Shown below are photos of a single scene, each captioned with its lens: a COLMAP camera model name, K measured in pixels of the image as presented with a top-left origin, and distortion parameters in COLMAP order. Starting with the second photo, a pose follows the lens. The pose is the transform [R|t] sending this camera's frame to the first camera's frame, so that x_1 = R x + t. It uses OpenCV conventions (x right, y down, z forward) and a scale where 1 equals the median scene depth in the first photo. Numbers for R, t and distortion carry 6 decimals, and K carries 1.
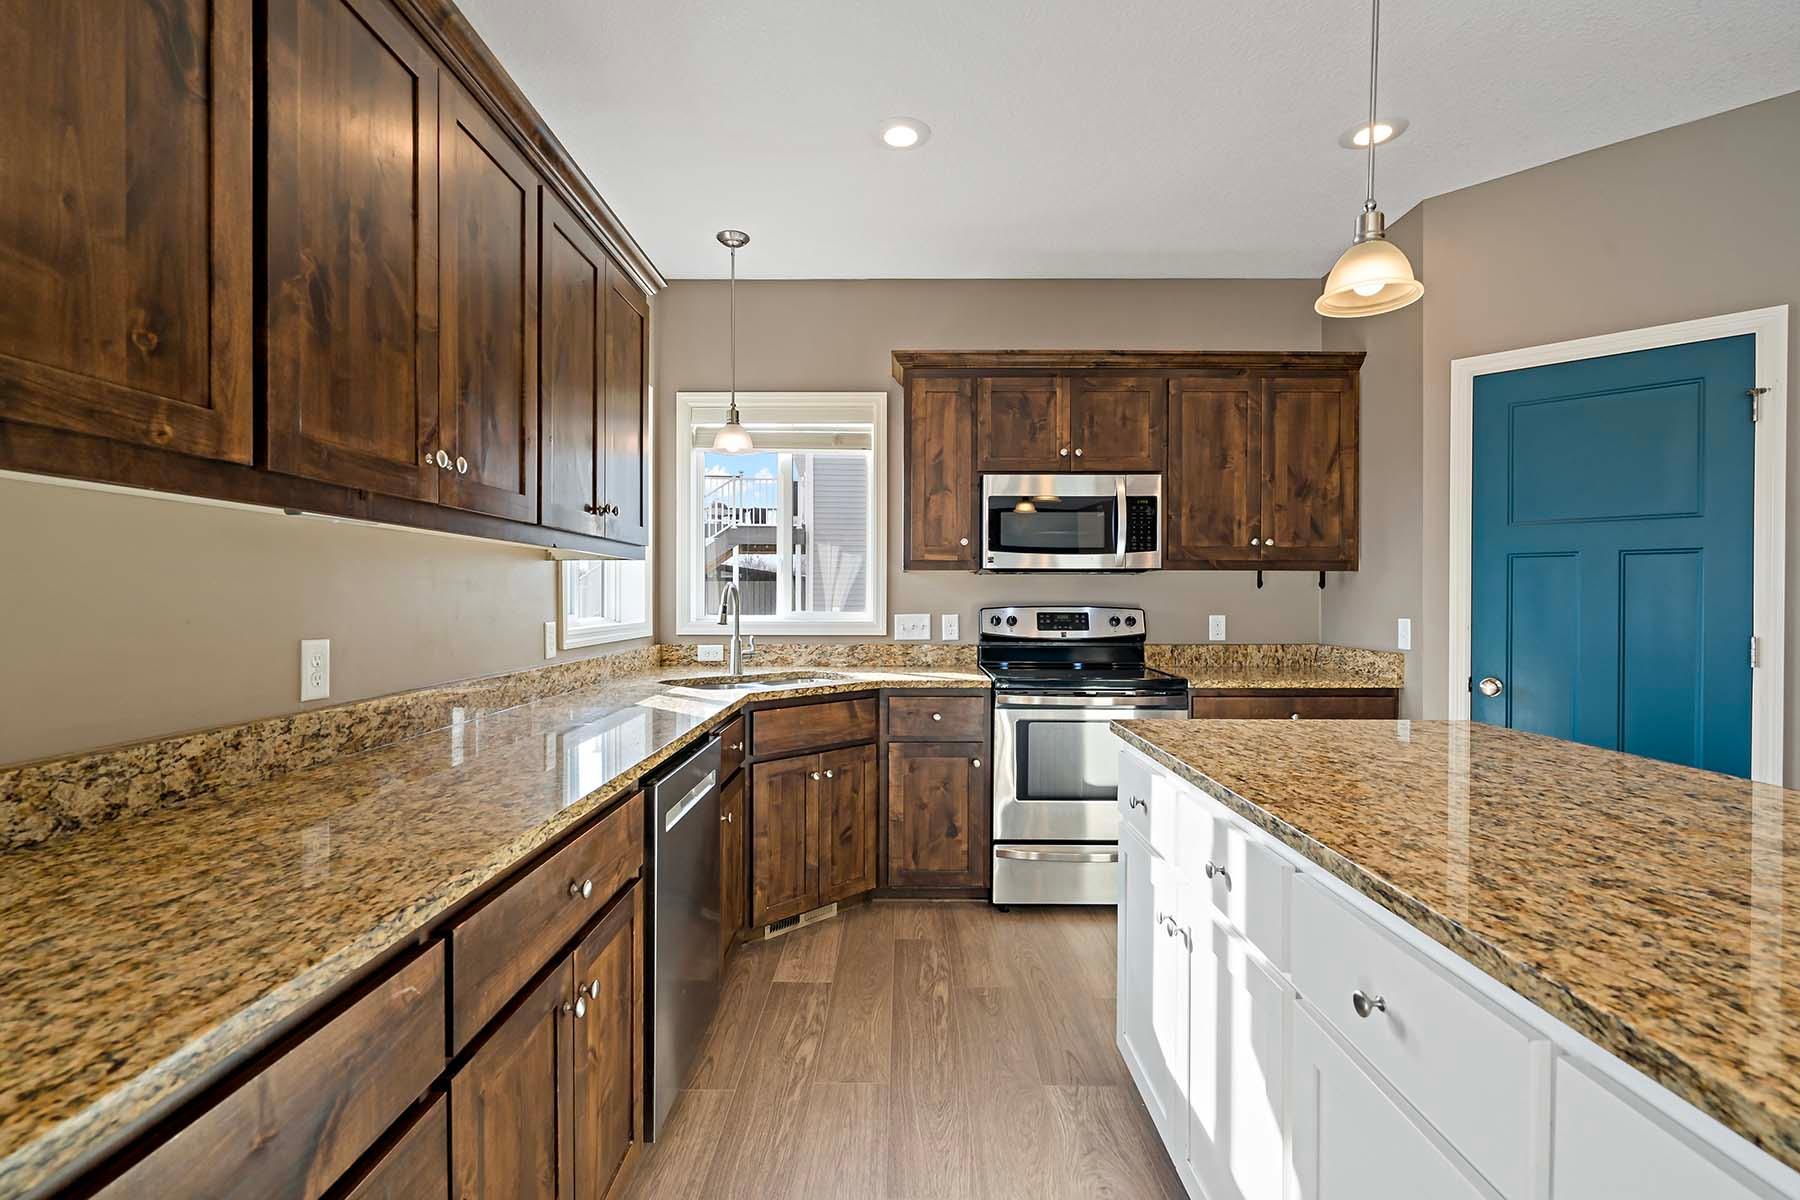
lens RADIAL K [[832.6, 0, 900.5], [0, 832.6, 592.4], [0, 0, 1]] dist [-0.002690, -0.000265]
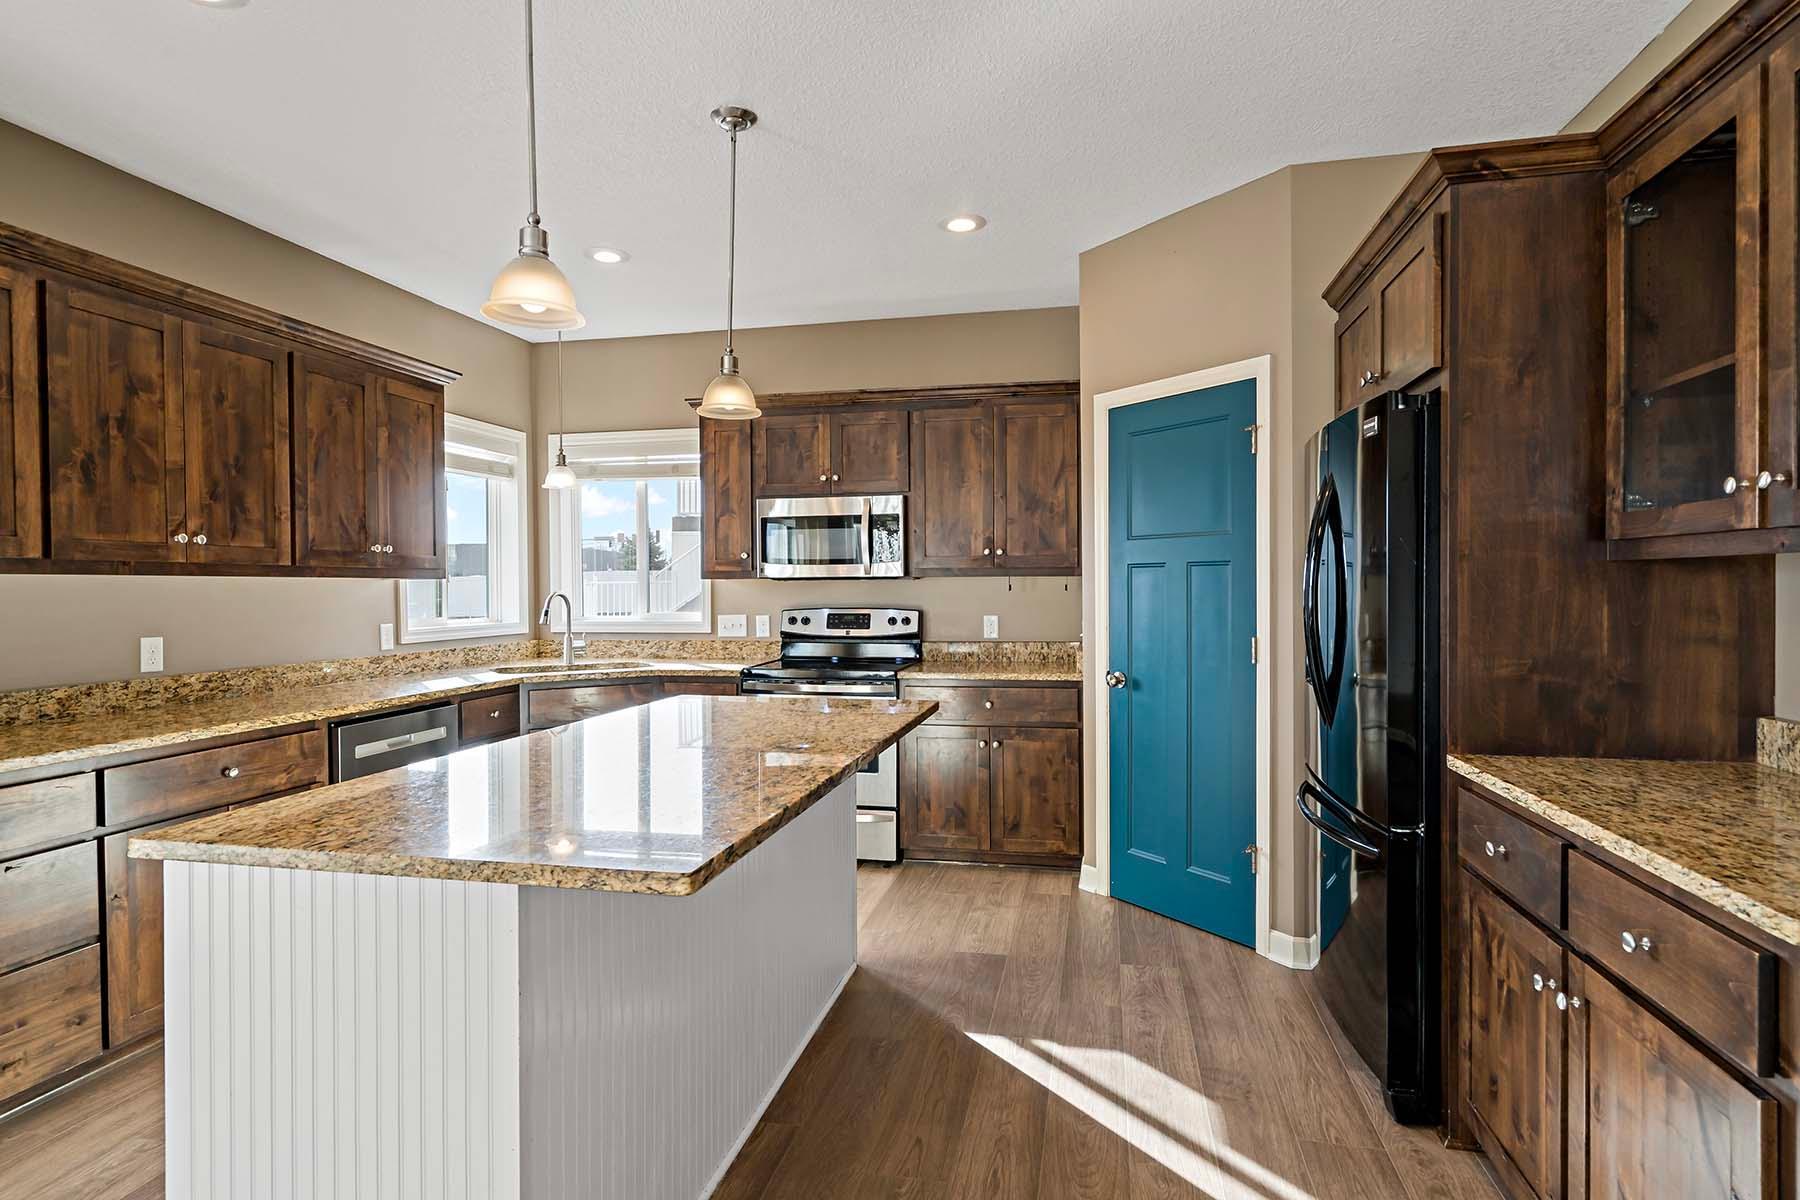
lens RADIAL K [[943.6, 0, 898.3], [0, 943.6, 591.3], [0, 0, 1]] dist [0.002317, 0.000048]
pose [[0.979324, -0.007038, -0.202177, 0.565051], [0.009359, 0.999901, 0.010525, -0.021283], [0.202083, -0.012199, 0.979292, -0.286008]]
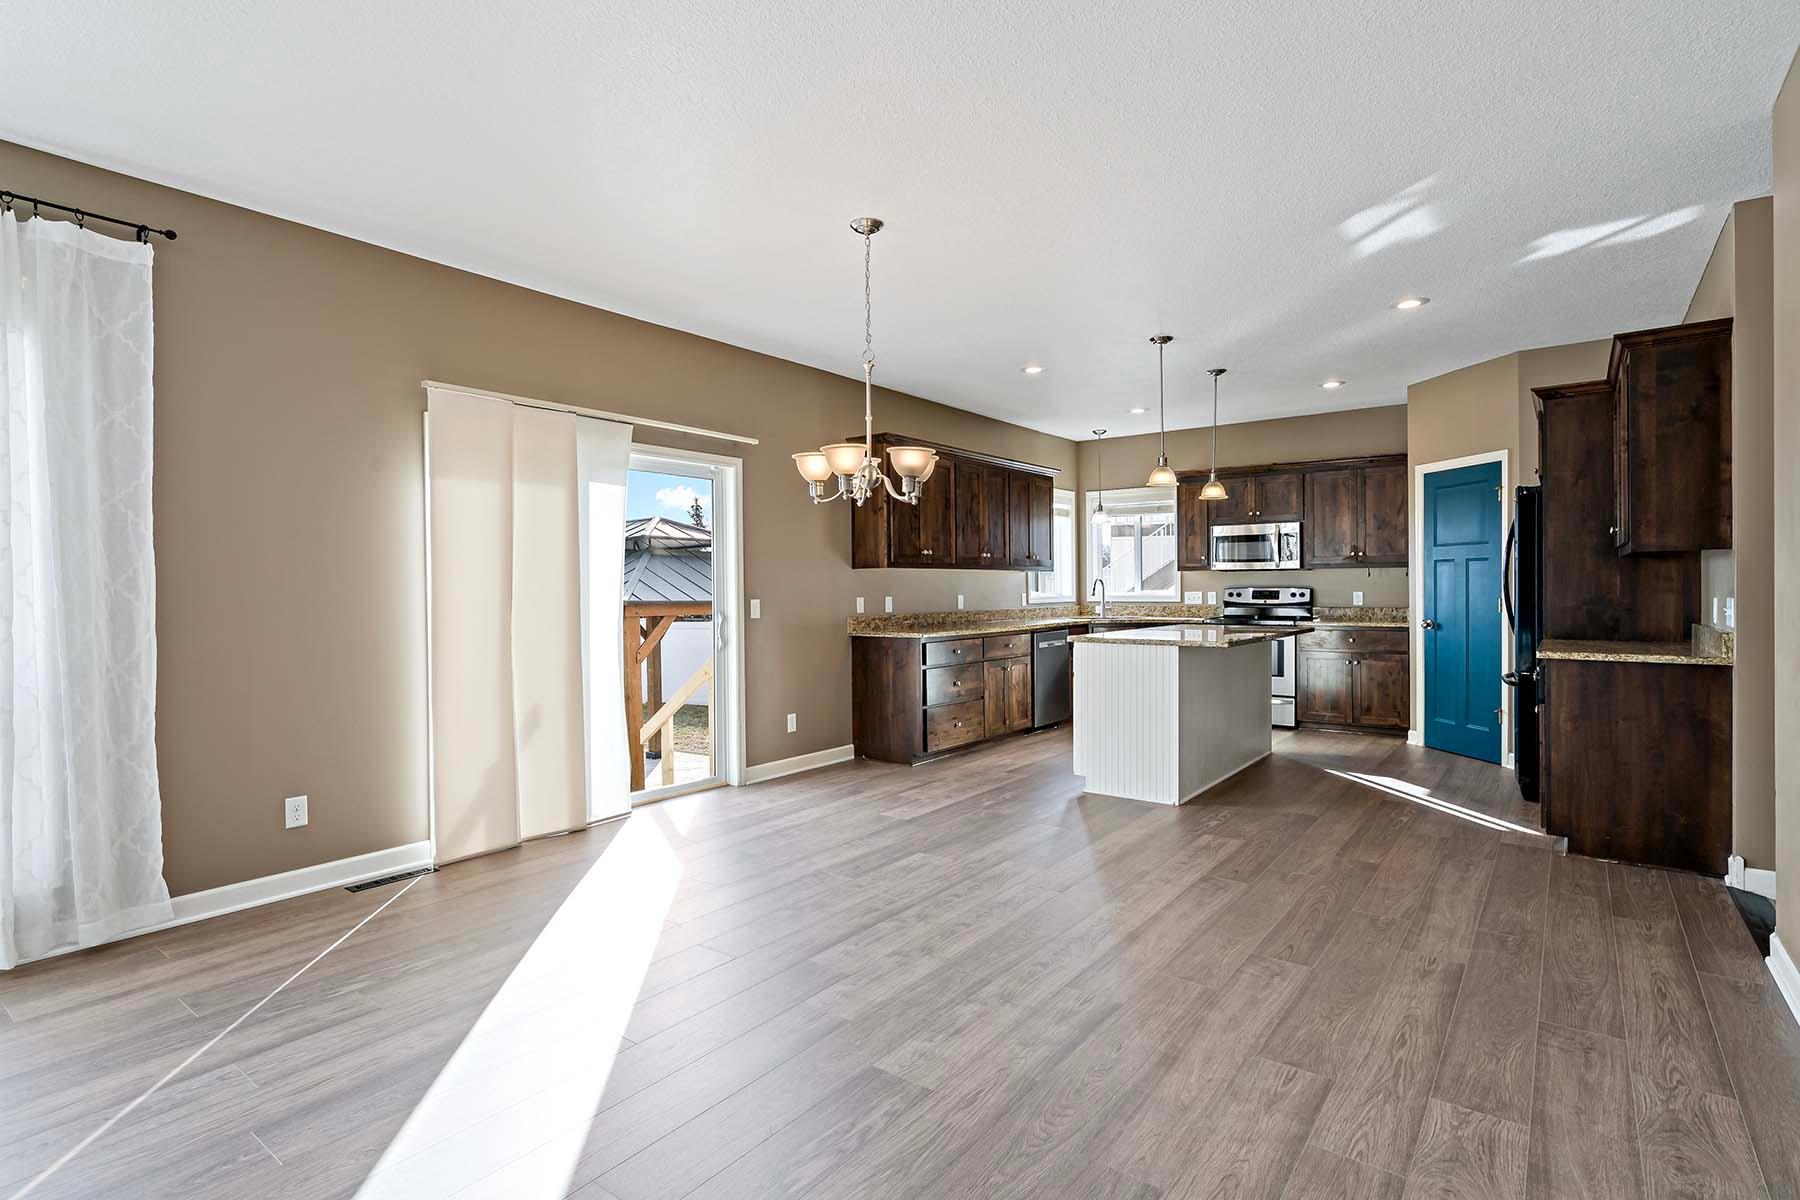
lens RADIAL K [[890.2, 0, 894.7], [0, 890.2, 591.9], [0, 0, 1]] dist [-0.001592, -0.000106]
pose [[0.800130, -0.003577, -0.599816, 0.815701], [0.011744, 0.999884, 0.009704, -0.003840], [0.599712, -0.014809, 0.800079, -1.320260]]
